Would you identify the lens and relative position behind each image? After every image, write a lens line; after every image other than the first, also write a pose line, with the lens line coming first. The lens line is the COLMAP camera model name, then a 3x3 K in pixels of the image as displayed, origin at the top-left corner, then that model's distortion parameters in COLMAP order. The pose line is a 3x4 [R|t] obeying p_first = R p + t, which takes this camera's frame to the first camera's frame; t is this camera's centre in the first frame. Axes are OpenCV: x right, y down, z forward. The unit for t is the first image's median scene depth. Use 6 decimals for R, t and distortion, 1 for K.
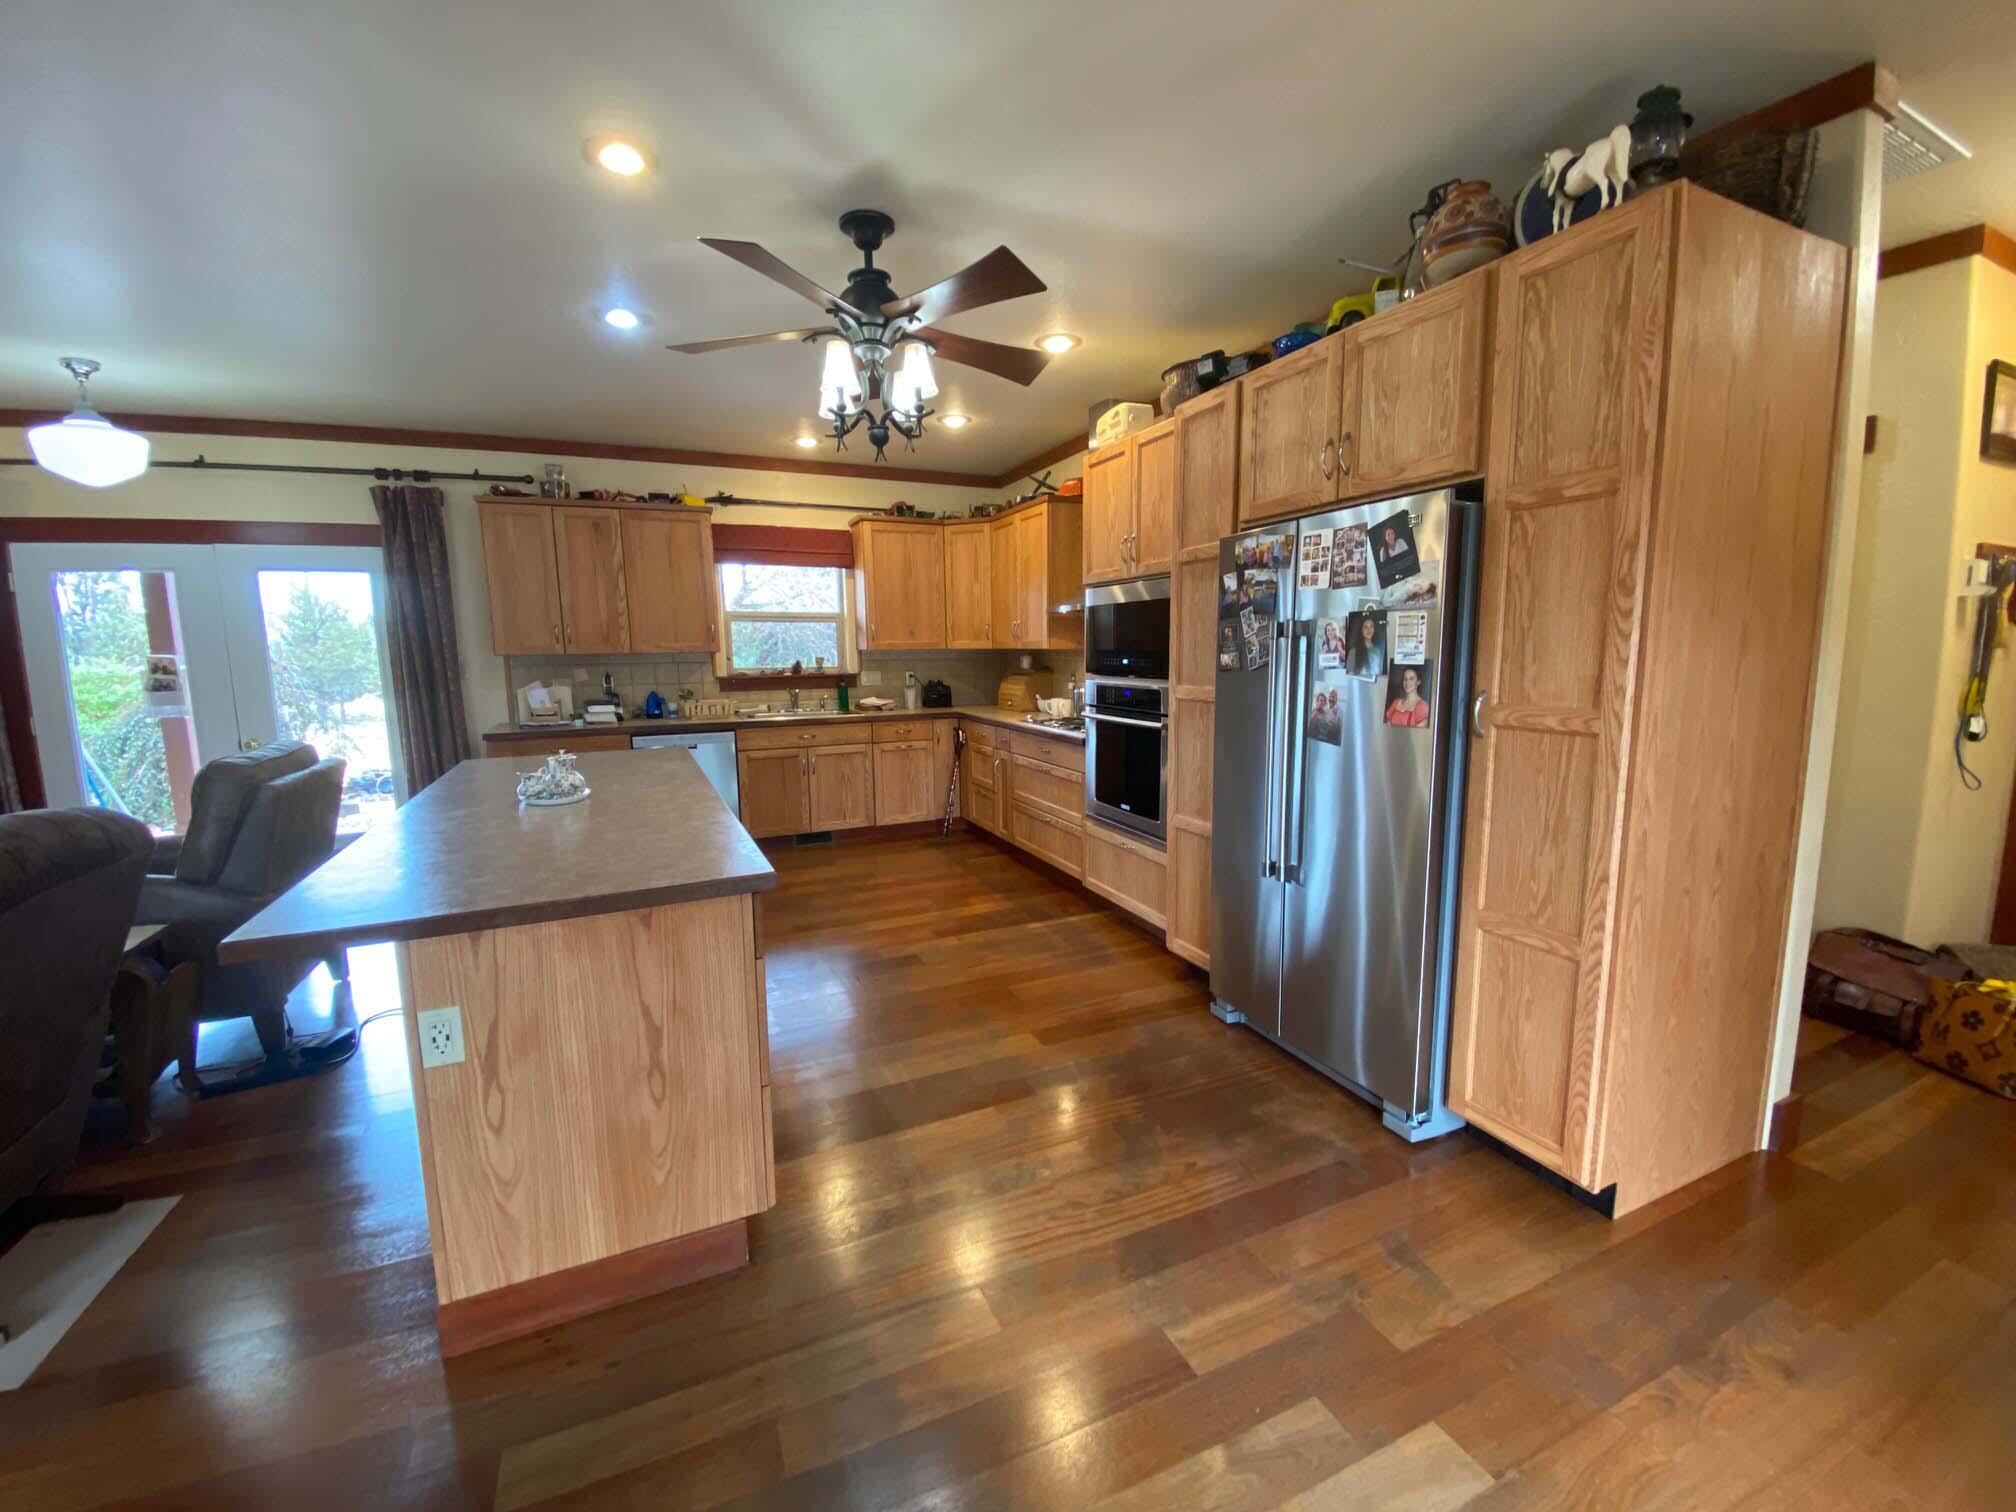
lens RADIAL K [[810.1, 0, 1009.4], [0, 810.1, 758.7], [0, 0, 1]] dist [-0.001119, -0.000304]
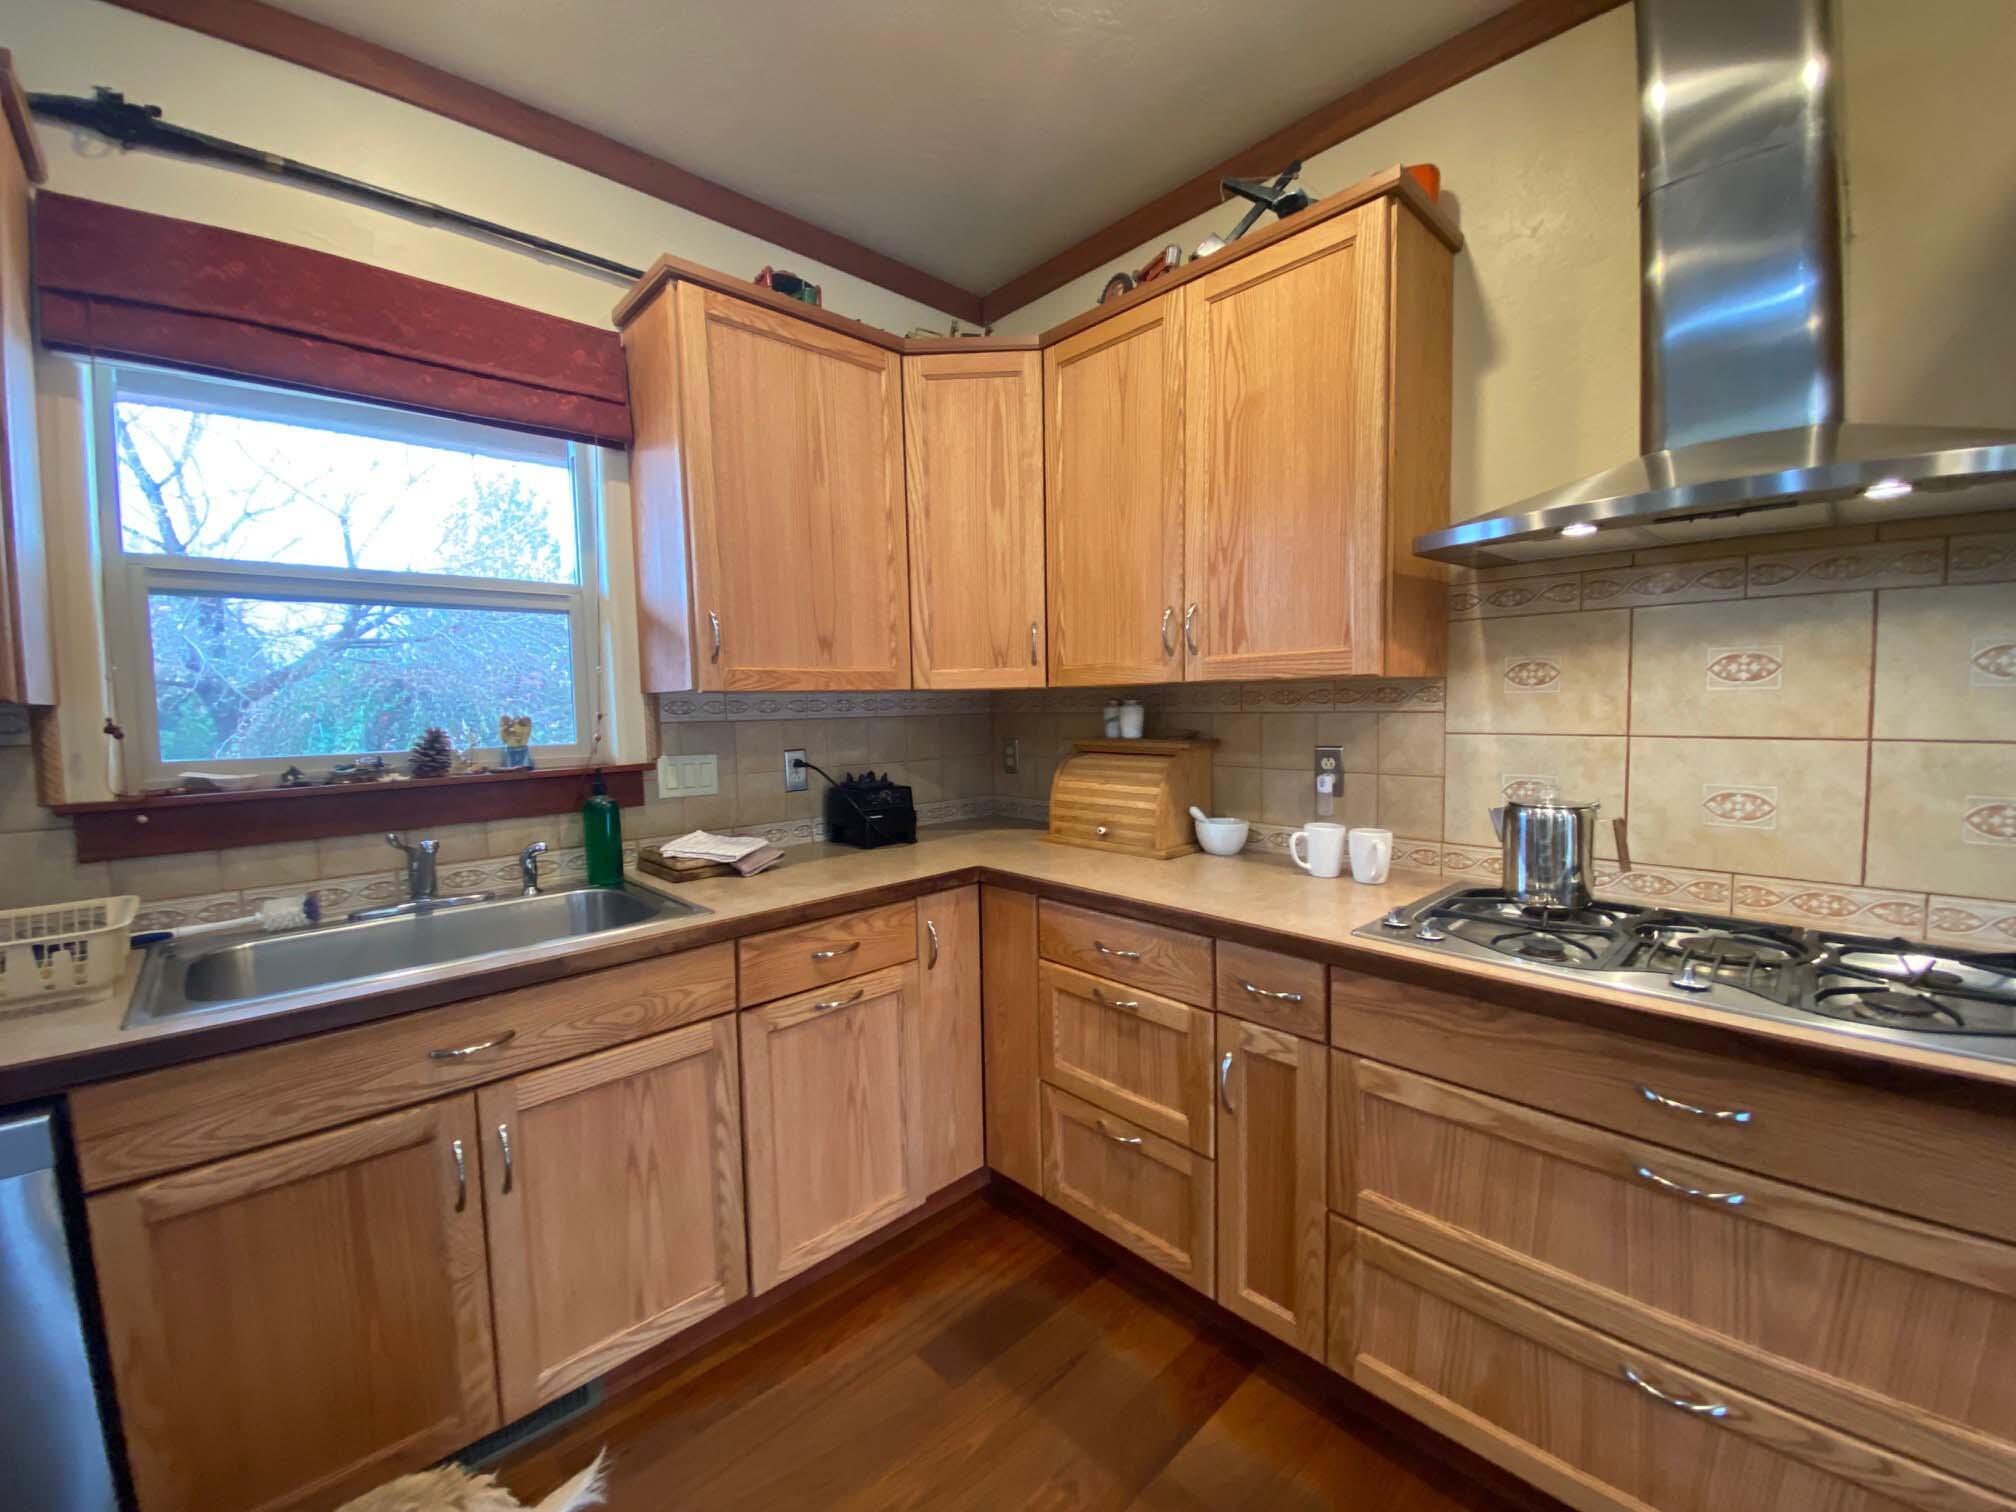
lens RADIAL K [[810.1, 0, 1014.2], [0, 810.1, 744.2], [0, 0, 1]] dist [-0.001119, -0.000304]
pose [[0.941588, -0.032148, 0.335230, -0.161667], [0.058875, 0.995817, -0.069869, -0.083870], [-0.331582, 0.085525, 0.939542, 0.655000]]
